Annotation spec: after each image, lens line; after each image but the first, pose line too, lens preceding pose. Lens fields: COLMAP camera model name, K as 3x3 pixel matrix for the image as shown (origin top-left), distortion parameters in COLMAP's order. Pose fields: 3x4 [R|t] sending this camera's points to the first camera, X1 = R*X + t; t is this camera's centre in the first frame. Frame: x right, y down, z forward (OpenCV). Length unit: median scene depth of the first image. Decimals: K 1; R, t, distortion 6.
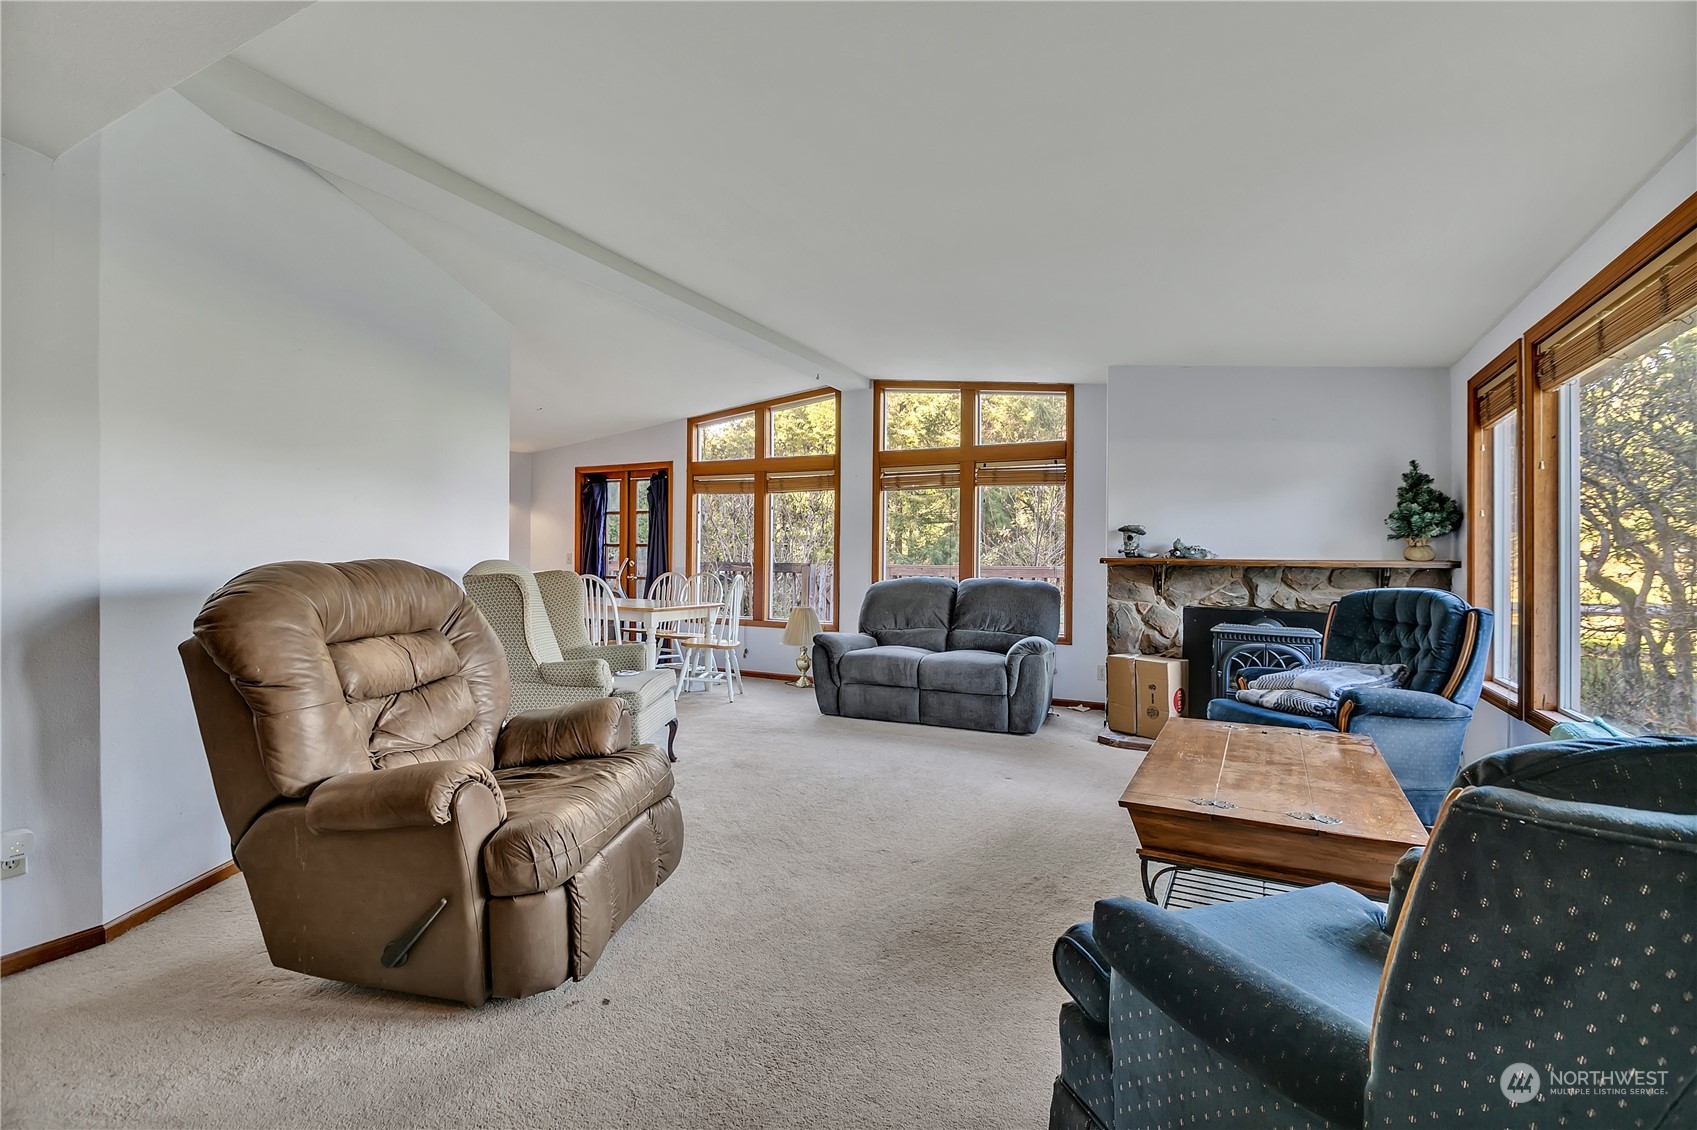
lens RADIAL K [[773.1, 0, 853.6], [0, 773.1, 556.1], [0, 0, 1]] dist [0.000361, 0.000112]
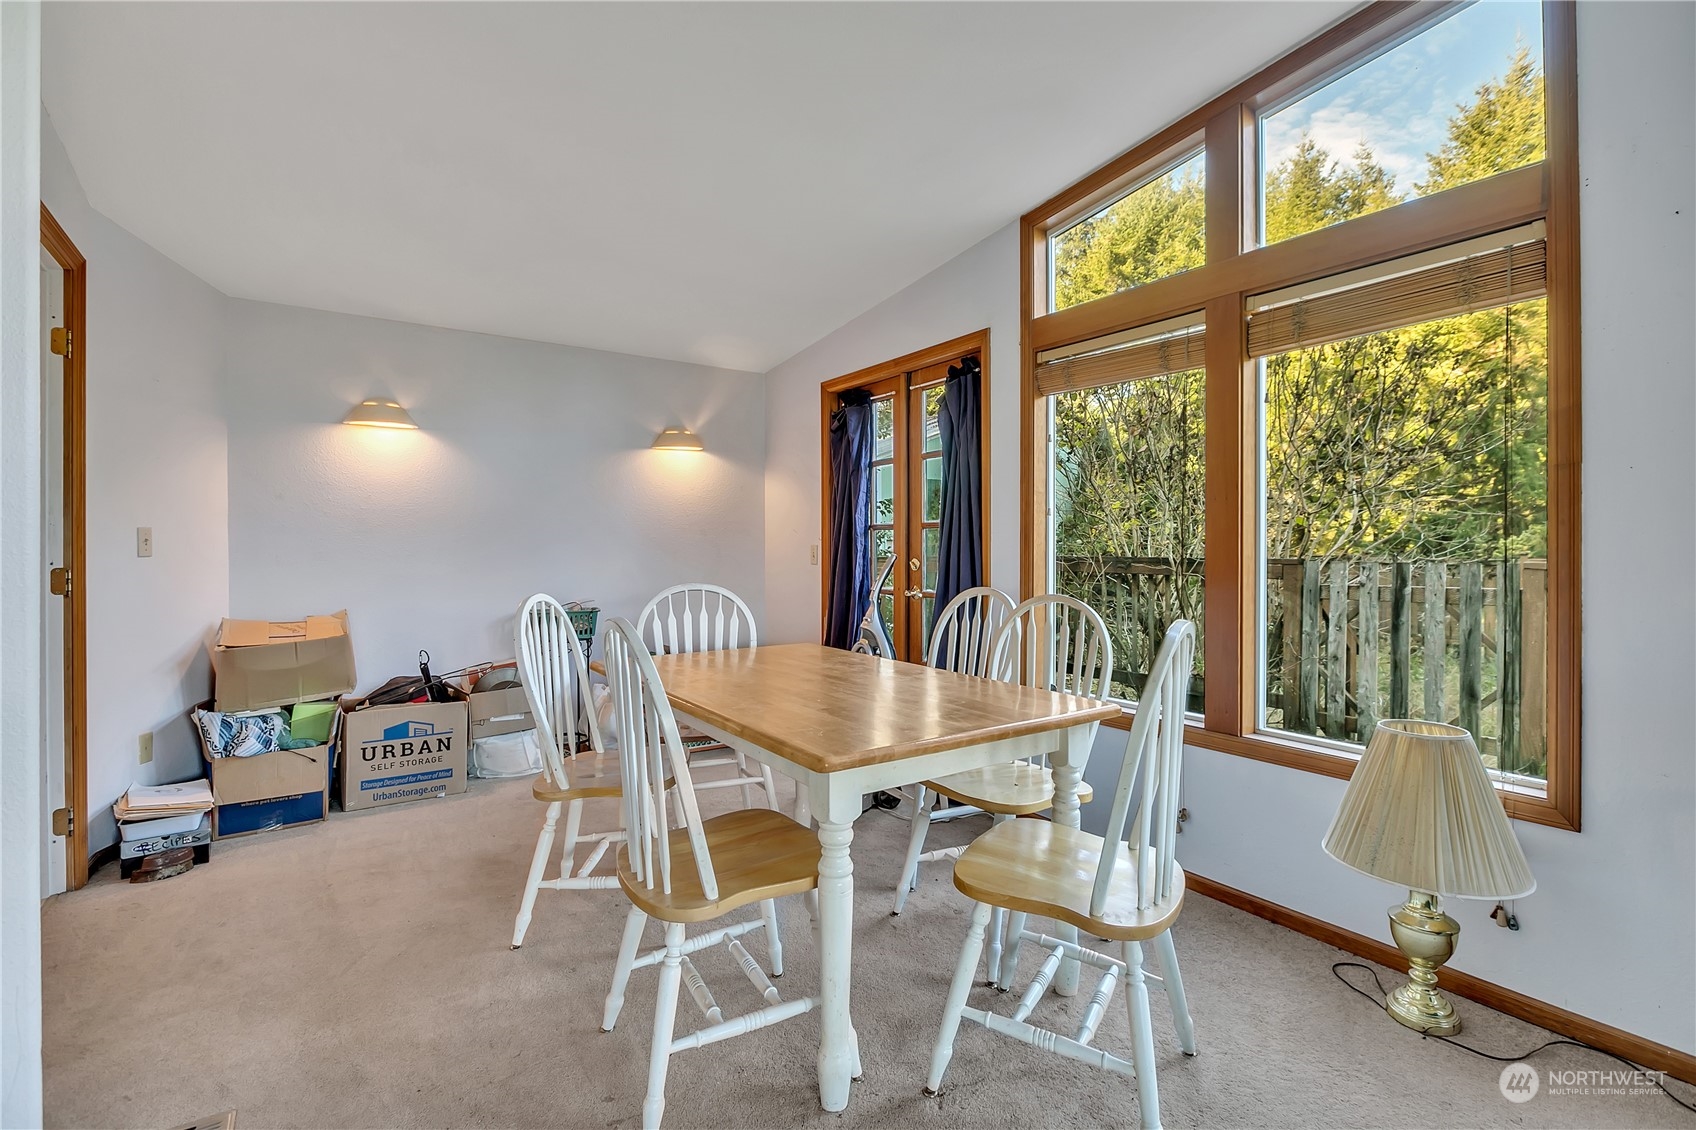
lens RADIAL K [[781.2, 0, 838.7], [0, 781.2, 548.2], [0, 0, 1]] dist [-0.001249, -0.000539]
pose [[0.874892, -0.012576, -0.484155, -0.132109], [0.012962, 0.999913, -0.002550, 0.000217], [0.484145, -0.004045, 0.874978, 0.778051]]
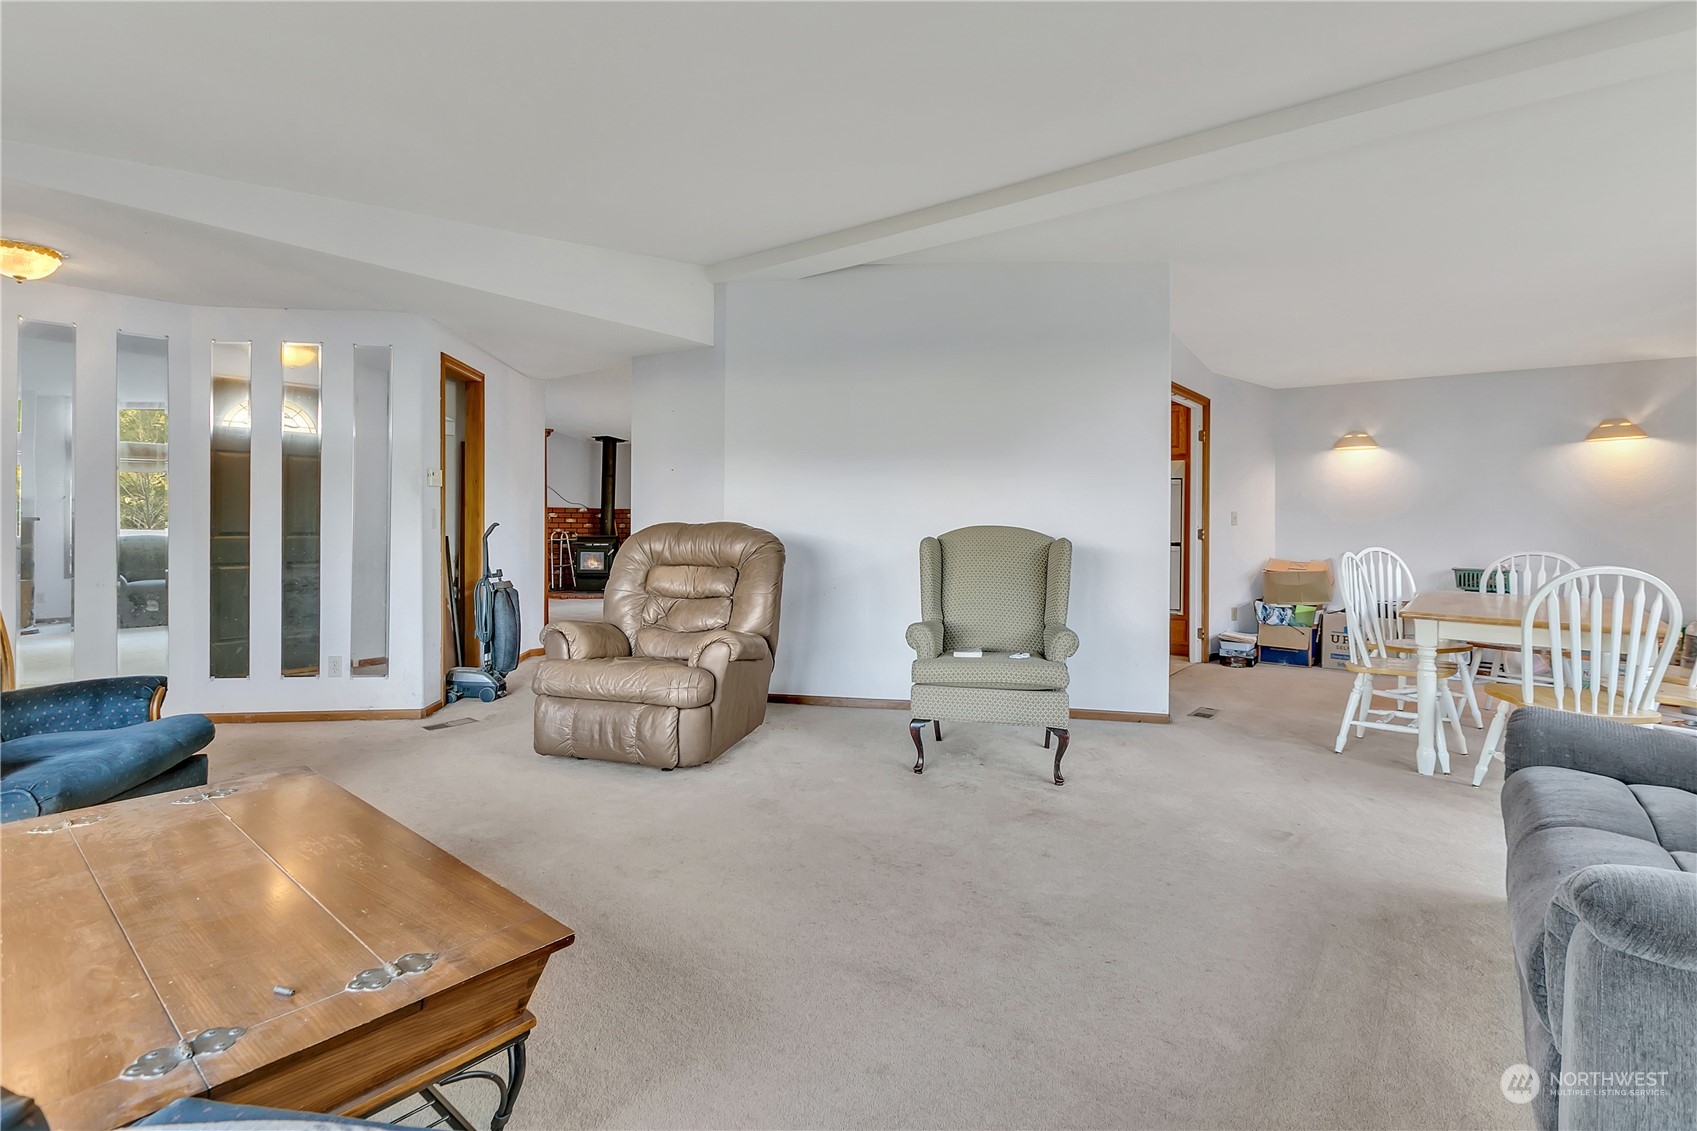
lens RADIAL K [[798.9, 0, 847.9], [0, 798.9, 519.6], [0, 0, 1]] dist [-0.034811, -0.000062]
pose [[-0.199212, -0.011125, -0.979893, 0.442506], [-0.010653, 0.999901, -0.009187, 0.007166], [0.979899, 0.008609, -0.199311, 0.690385]]
